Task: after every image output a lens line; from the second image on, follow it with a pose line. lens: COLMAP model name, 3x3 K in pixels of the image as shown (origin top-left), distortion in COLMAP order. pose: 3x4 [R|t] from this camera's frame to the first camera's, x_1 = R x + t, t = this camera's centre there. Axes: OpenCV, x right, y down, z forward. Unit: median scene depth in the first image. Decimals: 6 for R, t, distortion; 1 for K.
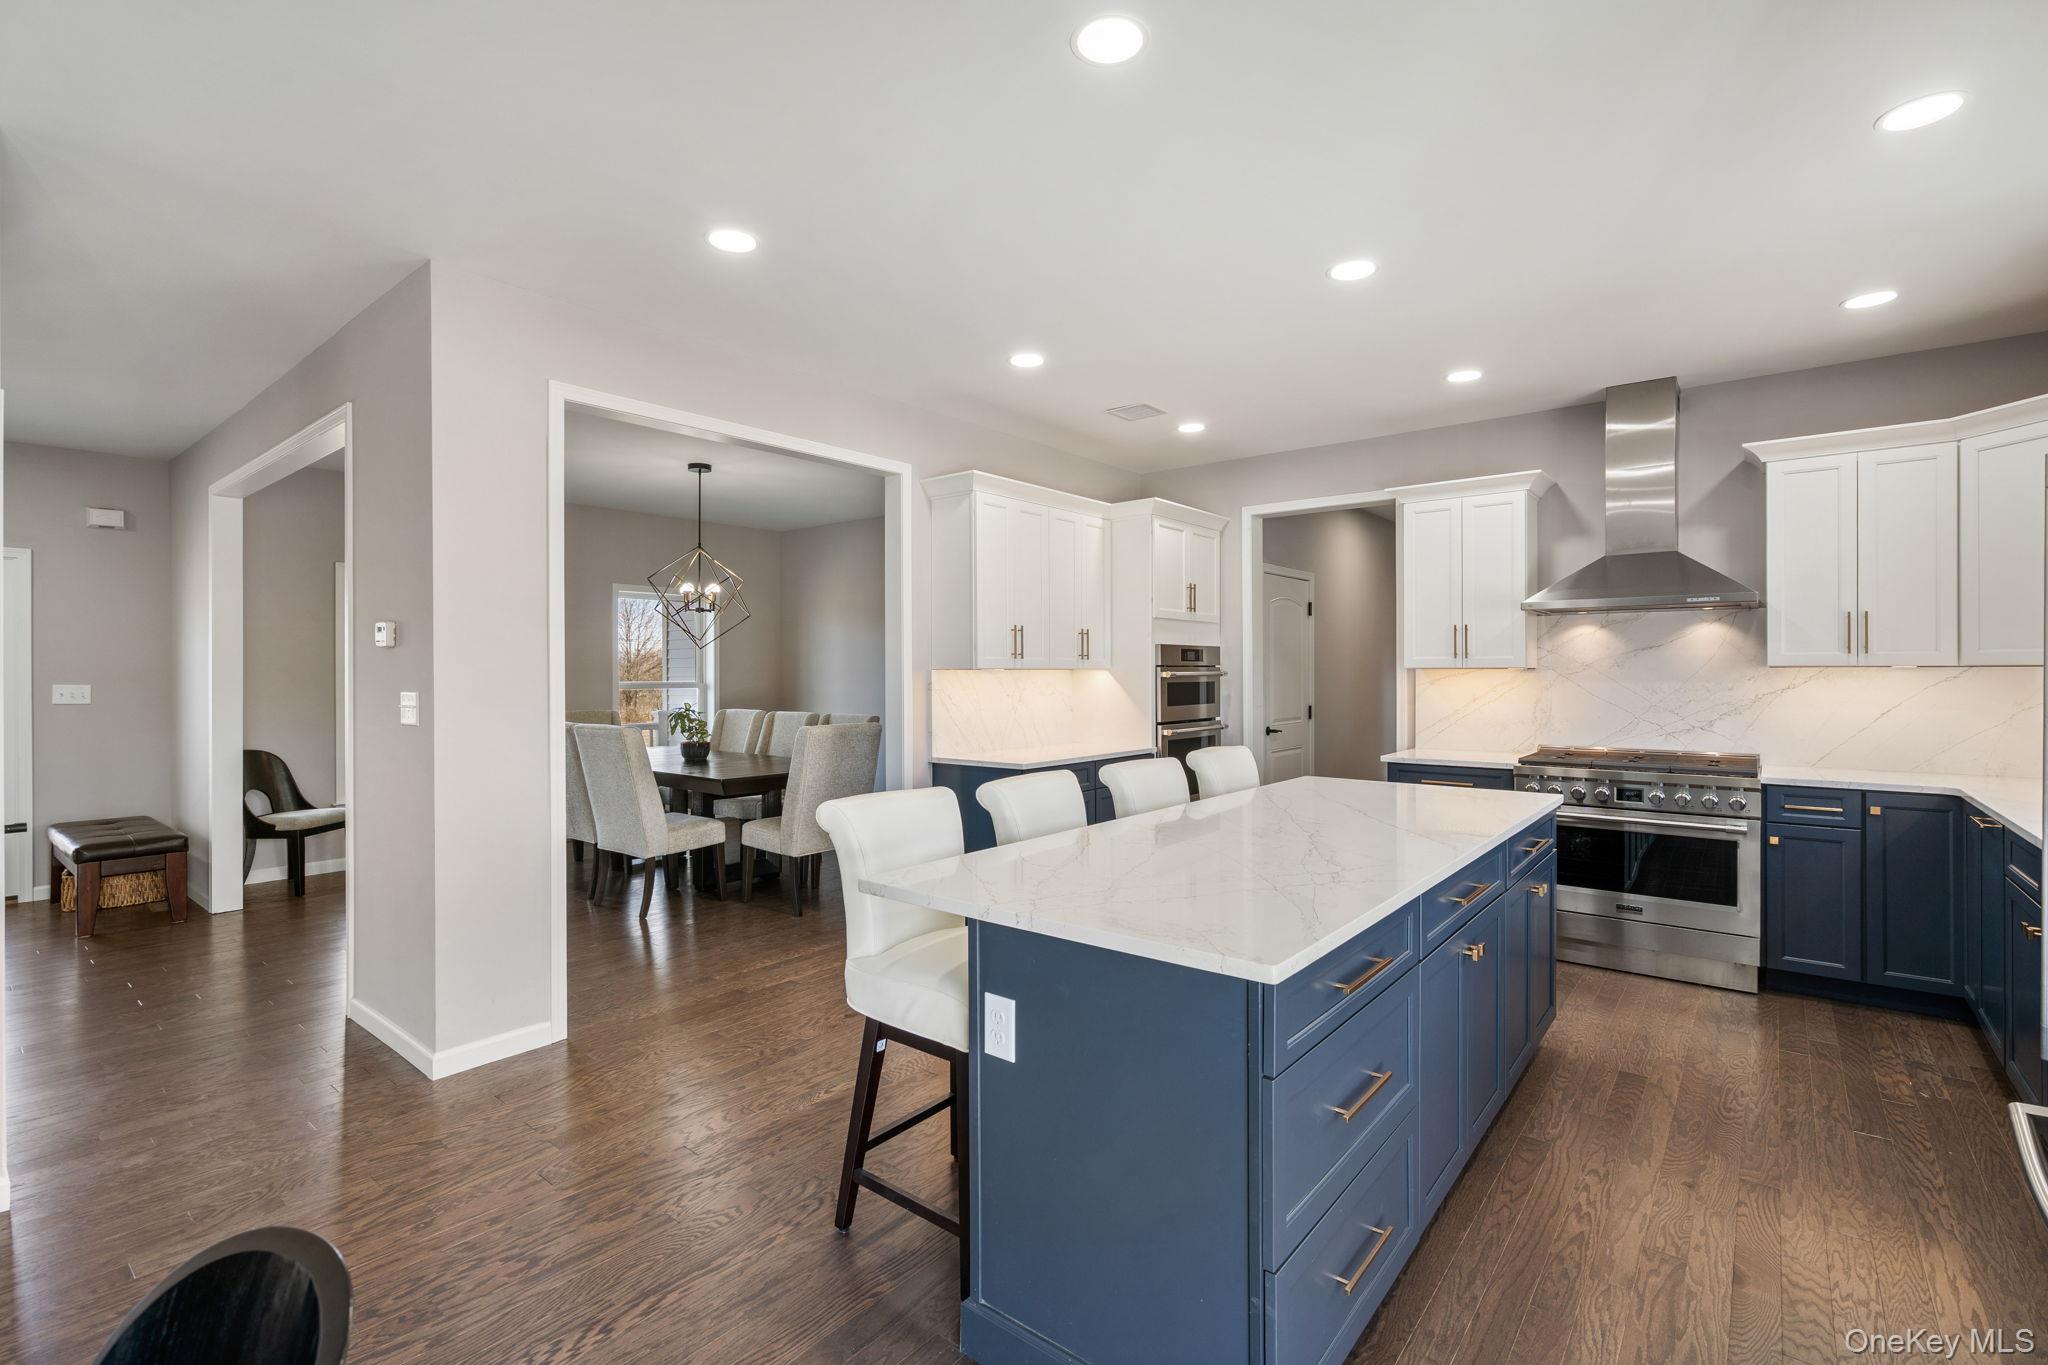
lens RADIAL K [[925.5, 0, 1025.5], [0, 925.5, 671.1], [0, 0, 1]] dist [-0.001708, 0.000827]
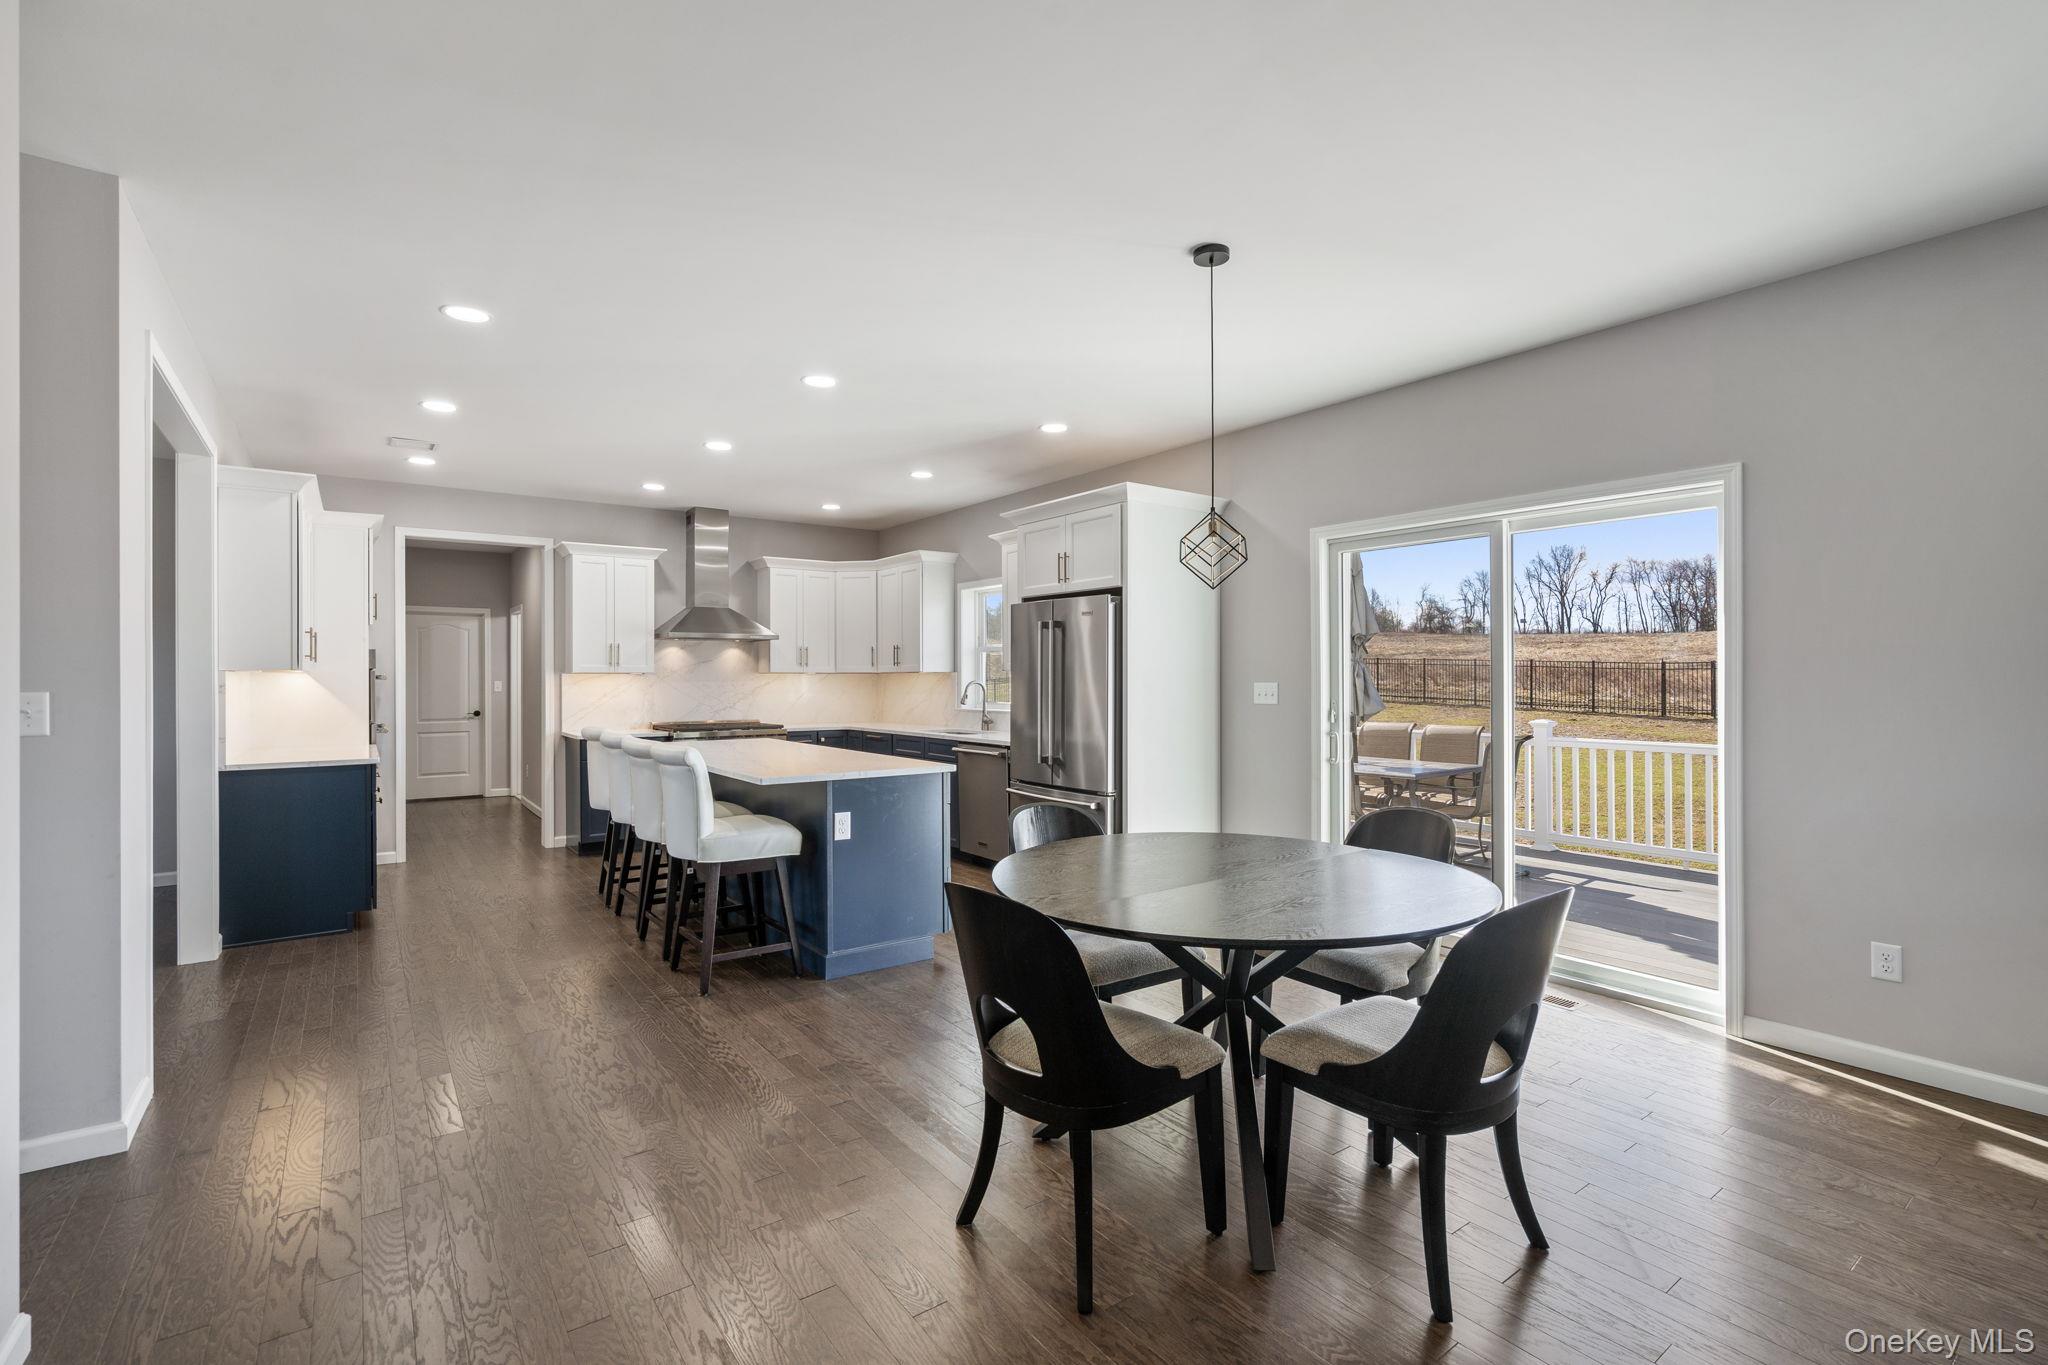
lens RADIAL K [[919.8, 0, 1021.1], [0, 919.8, 681.9], [0, 0, 1]] dist [-0.002592, 0.000005]
pose [[0.259873, -0.002630, 0.965639, -0.858326], [0.001747, 0.999996, 0.002254, 0.009693], [-0.965641, 0.001101, 0.259877, -0.008097]]
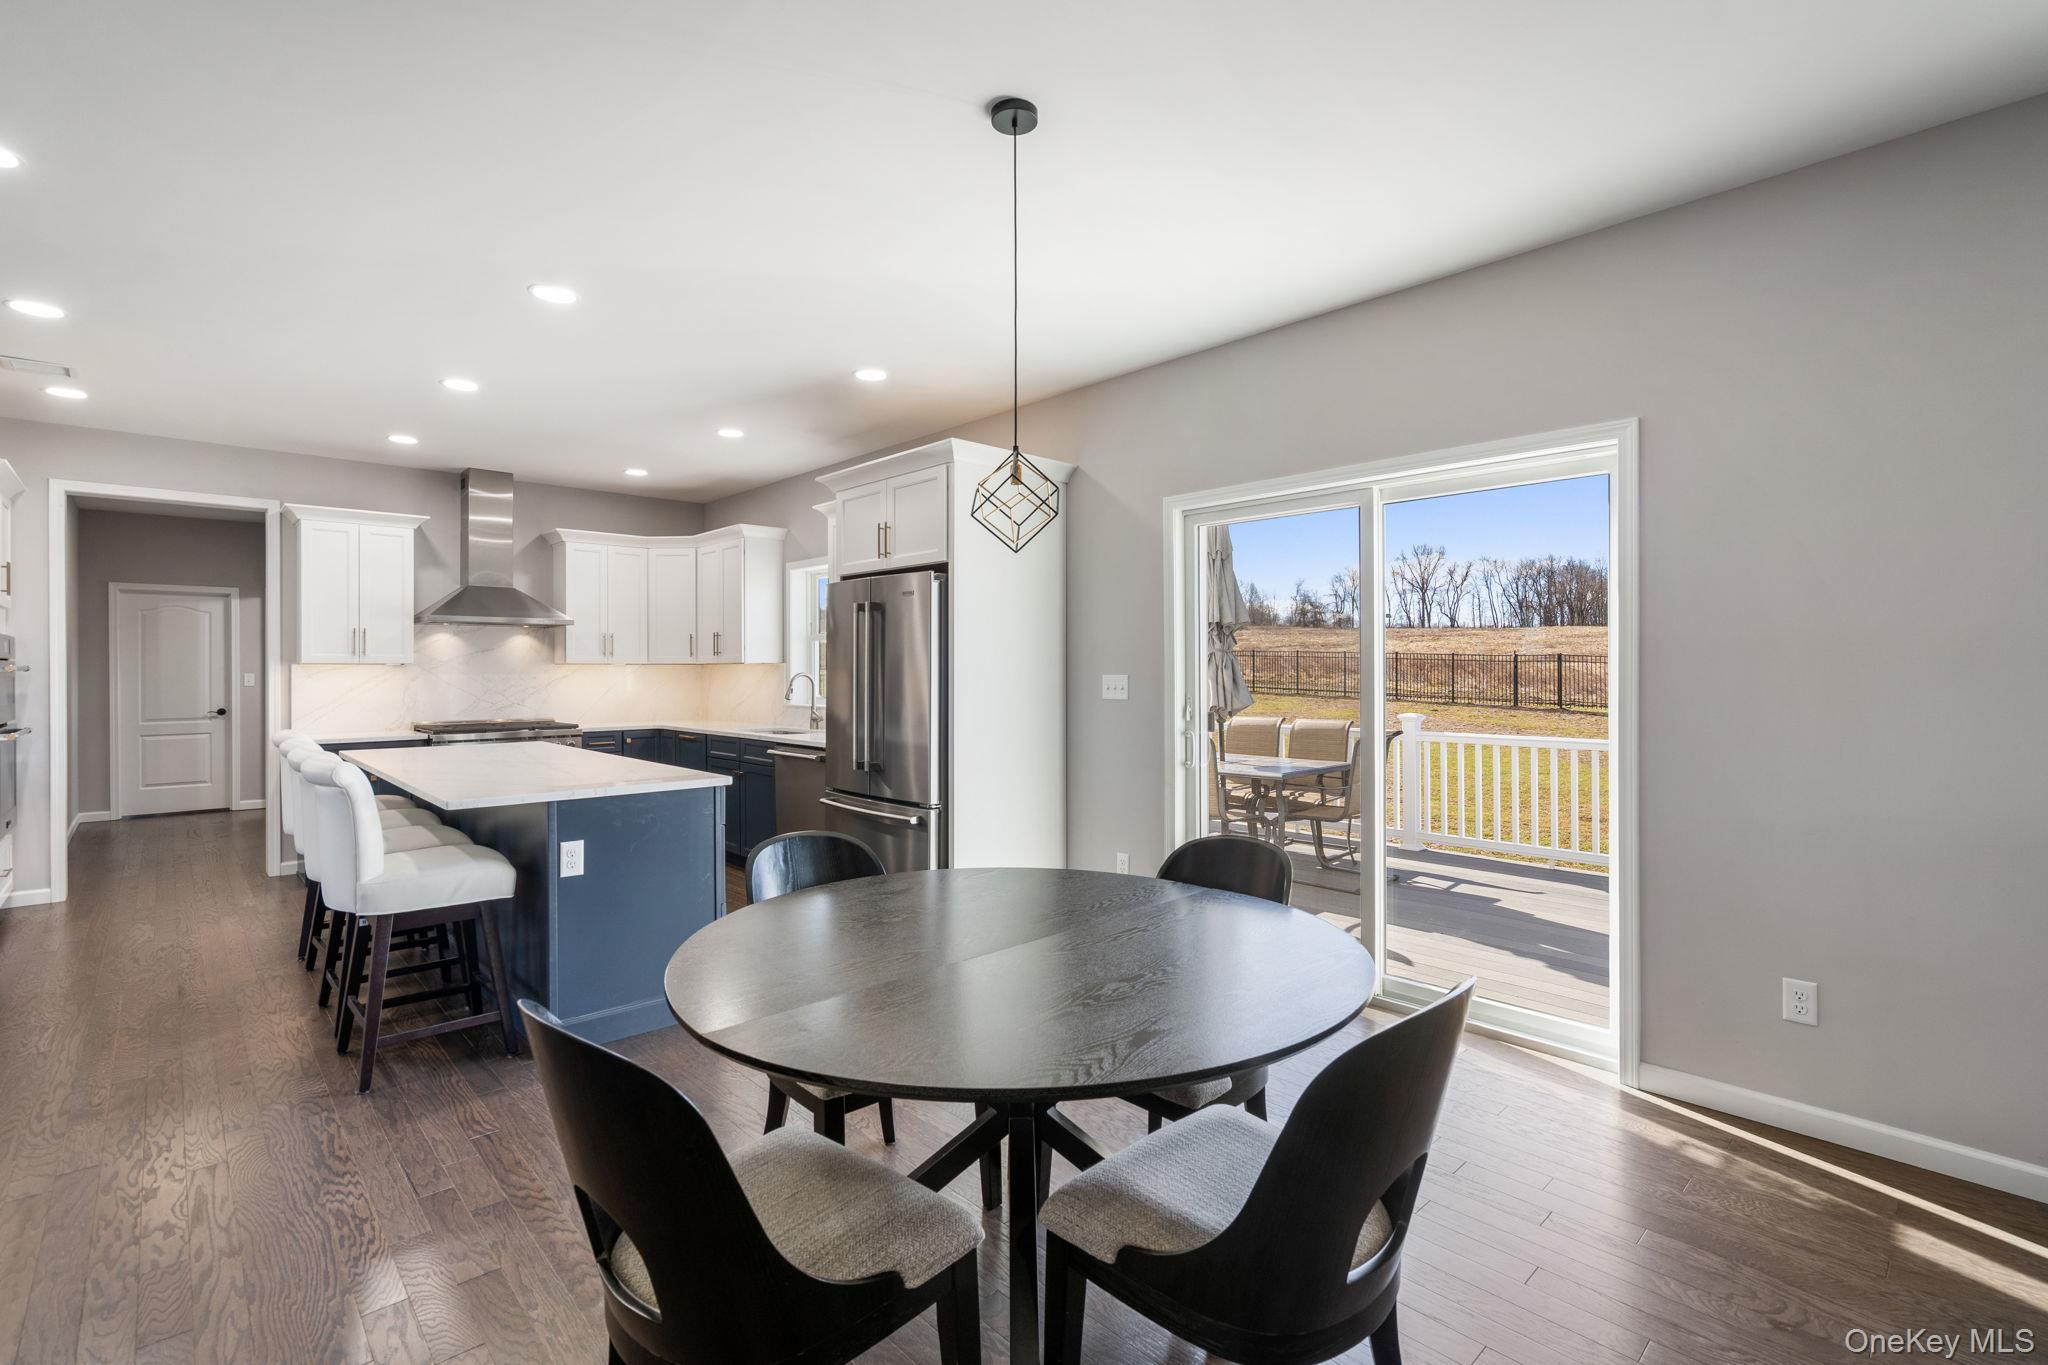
lens RADIAL K [[922.1, 0, 1020.8], [0, 922.1, 675.5], [0, 0, 1]] dist [-0.004707, 0.001002]
pose [[0.141889, -0.004480, 0.989872, -0.677048], [0.002005, 0.999989, 0.004238, 0.009991], [-0.989881, 0.001383, 0.141896, -0.045943]]
